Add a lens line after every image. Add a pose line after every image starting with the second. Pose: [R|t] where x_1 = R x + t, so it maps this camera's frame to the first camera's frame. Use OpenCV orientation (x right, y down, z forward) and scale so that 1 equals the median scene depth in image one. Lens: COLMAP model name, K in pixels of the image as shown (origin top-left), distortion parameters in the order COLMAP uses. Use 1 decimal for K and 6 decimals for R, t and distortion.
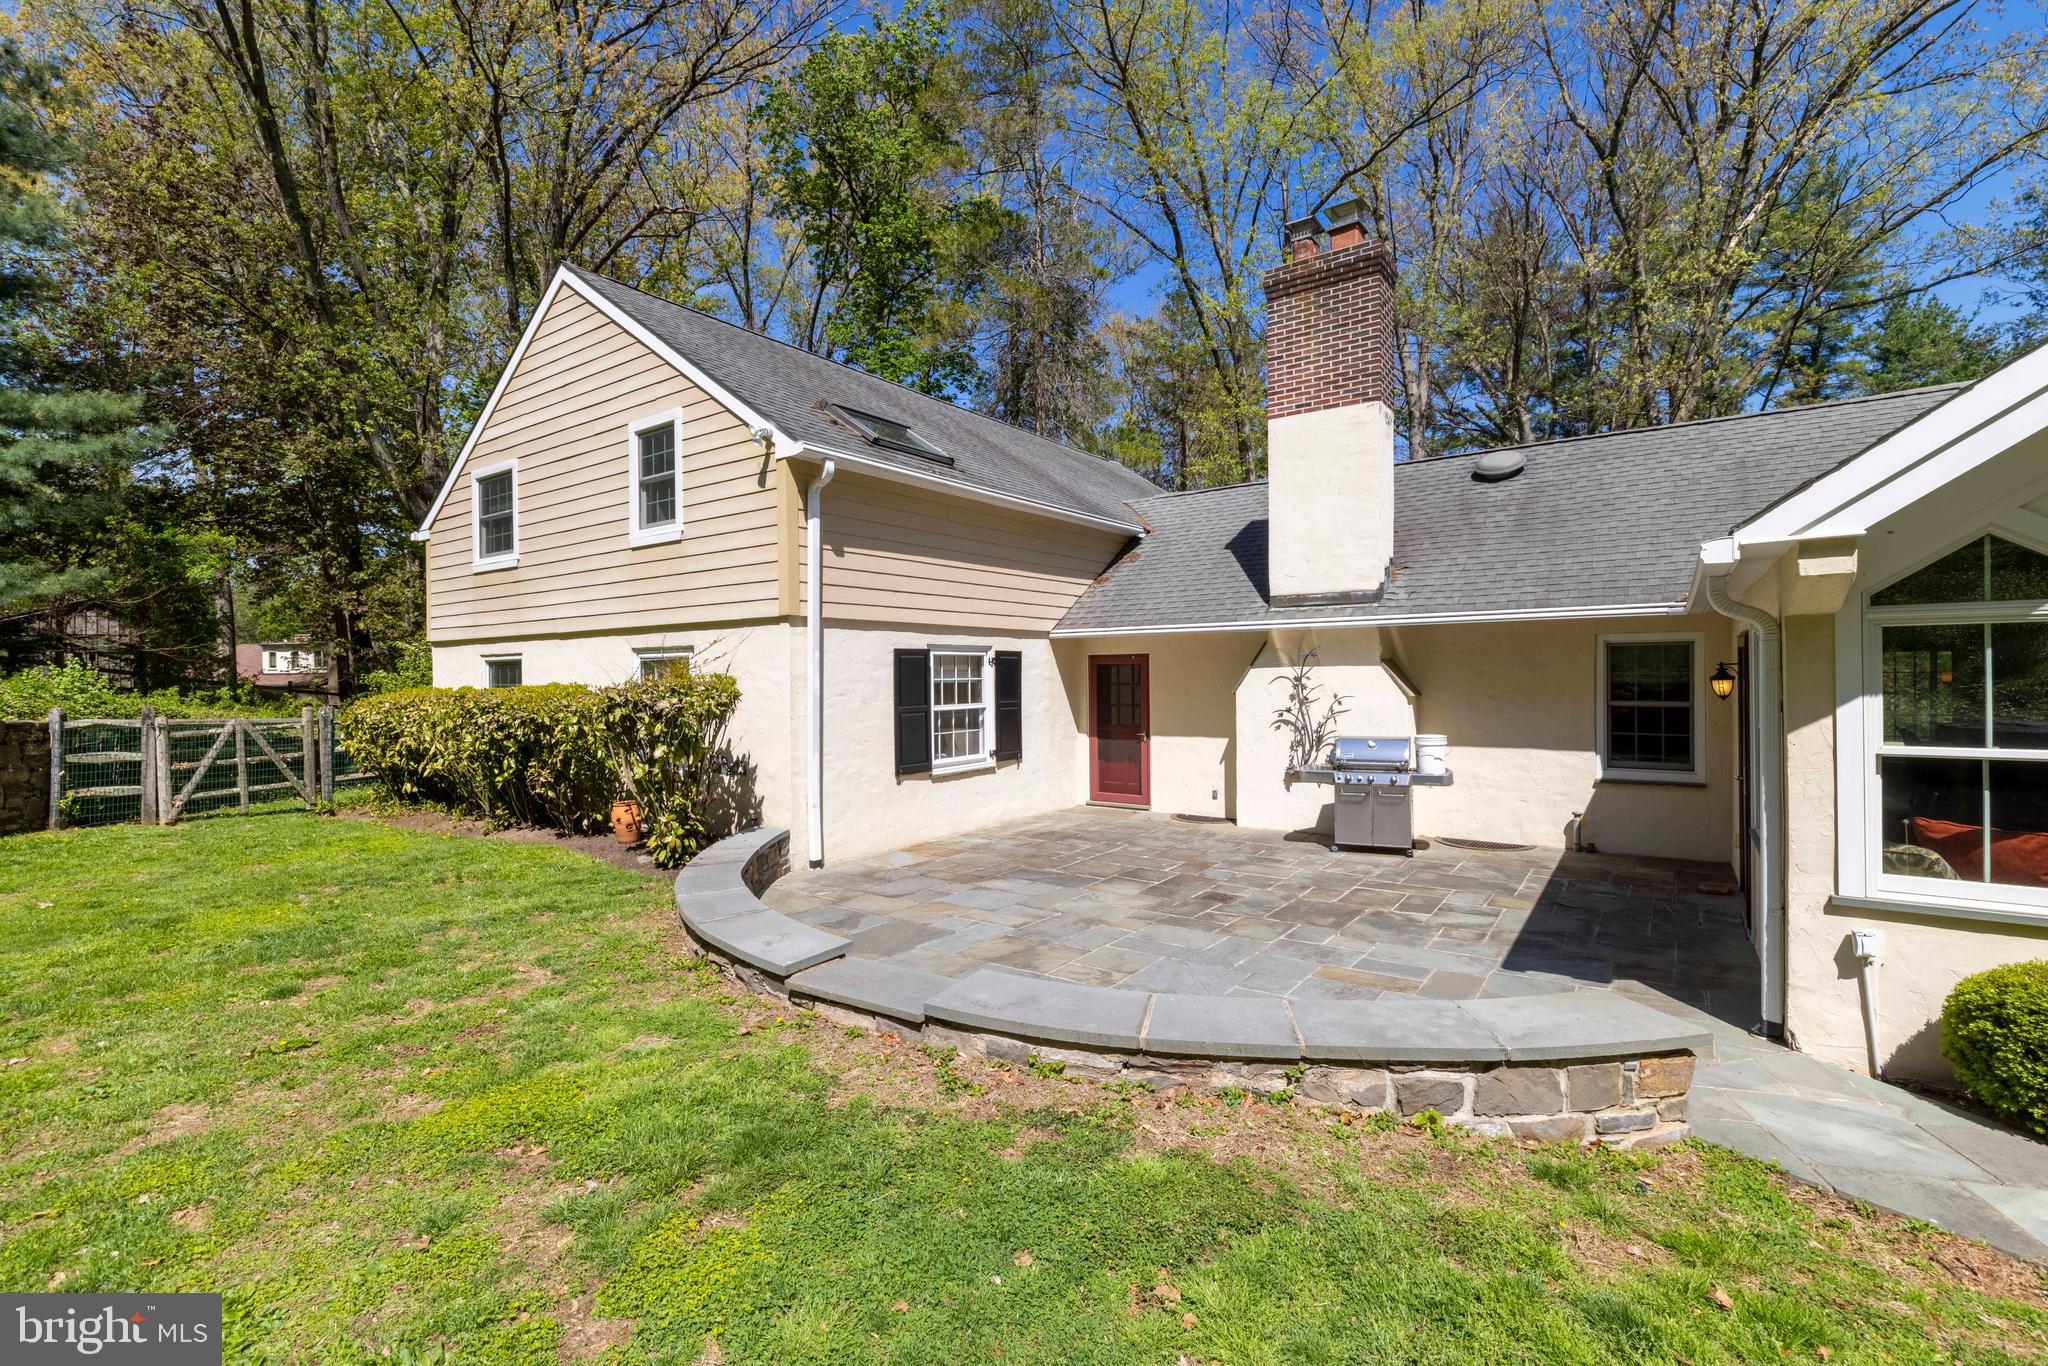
lens RADIAL K [[897.9, 0, 1024.0], [0, 897.9, 683.0], [0, 0, 1]] dist [0.002942, 0.000471]
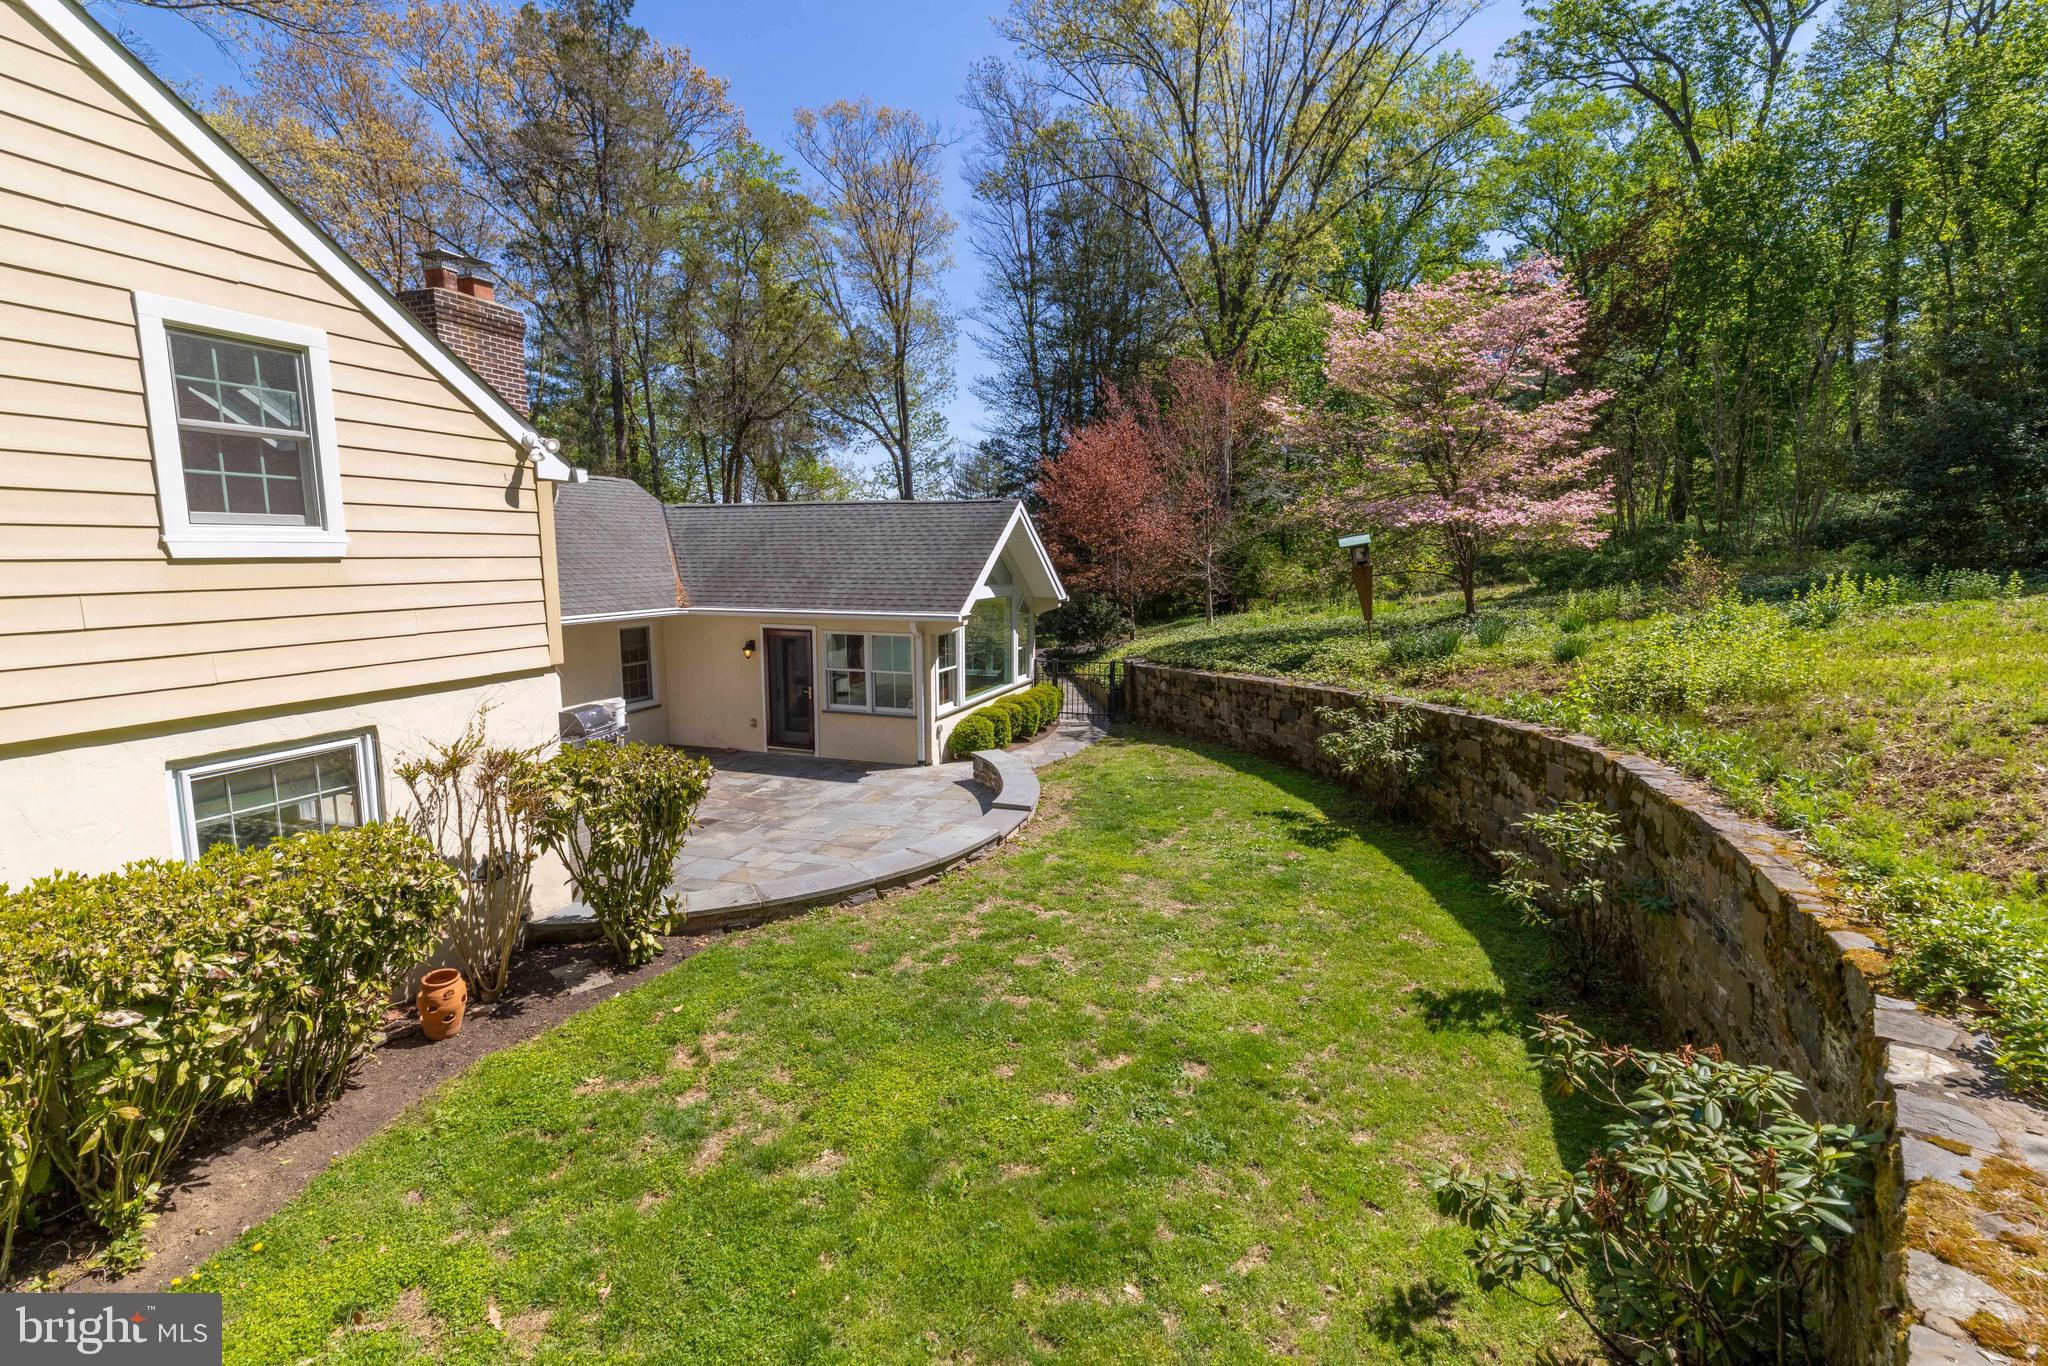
lens RADIAL K [[928.6, 0, 1024.0], [0, 928.6, 683.0], [0, 0, 1]] dist [0.000376, -0.000051]
pose [[-0.279253, -0.125404, 0.951993, -1.117407], [0.007562, 0.991117, 0.132776, -0.155333], [-0.960188, 0.044277, -0.275825, 0.734935]]
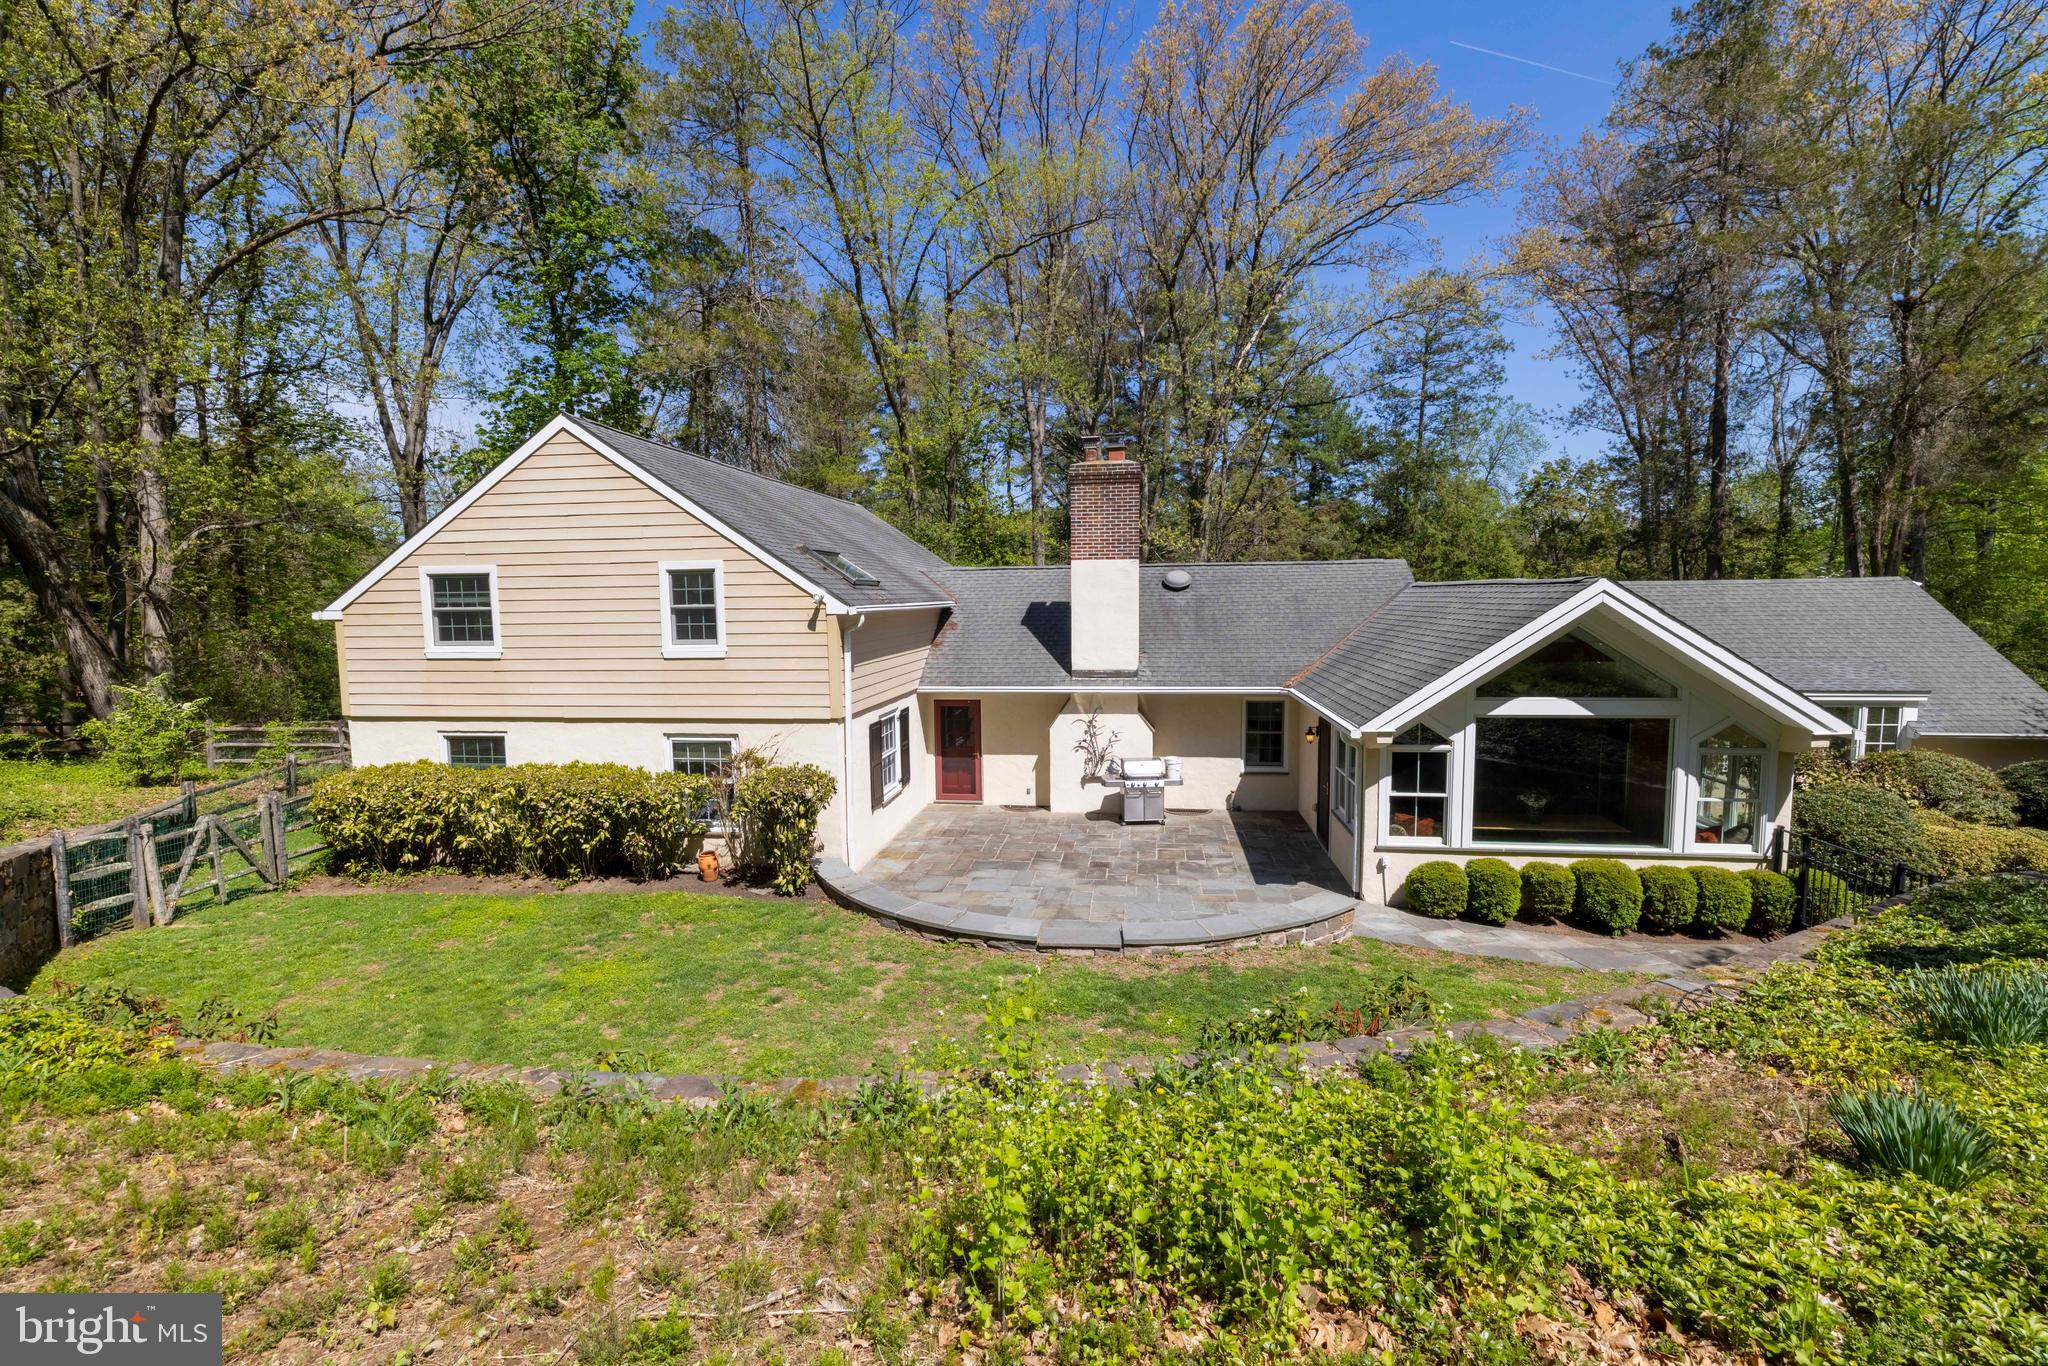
lens RADIAL K [[880.9, 0, 1024.0], [0, 880.9, 683.0], [0, 0, 1]] dist [-0.000596, -0.000136]
pose [[0.883706, -0.043652, 0.466002, -0.605523], [0.006694, 0.996718, 0.080672, -0.226234], [-0.467994, -0.068171, 0.881098, -0.398295]]
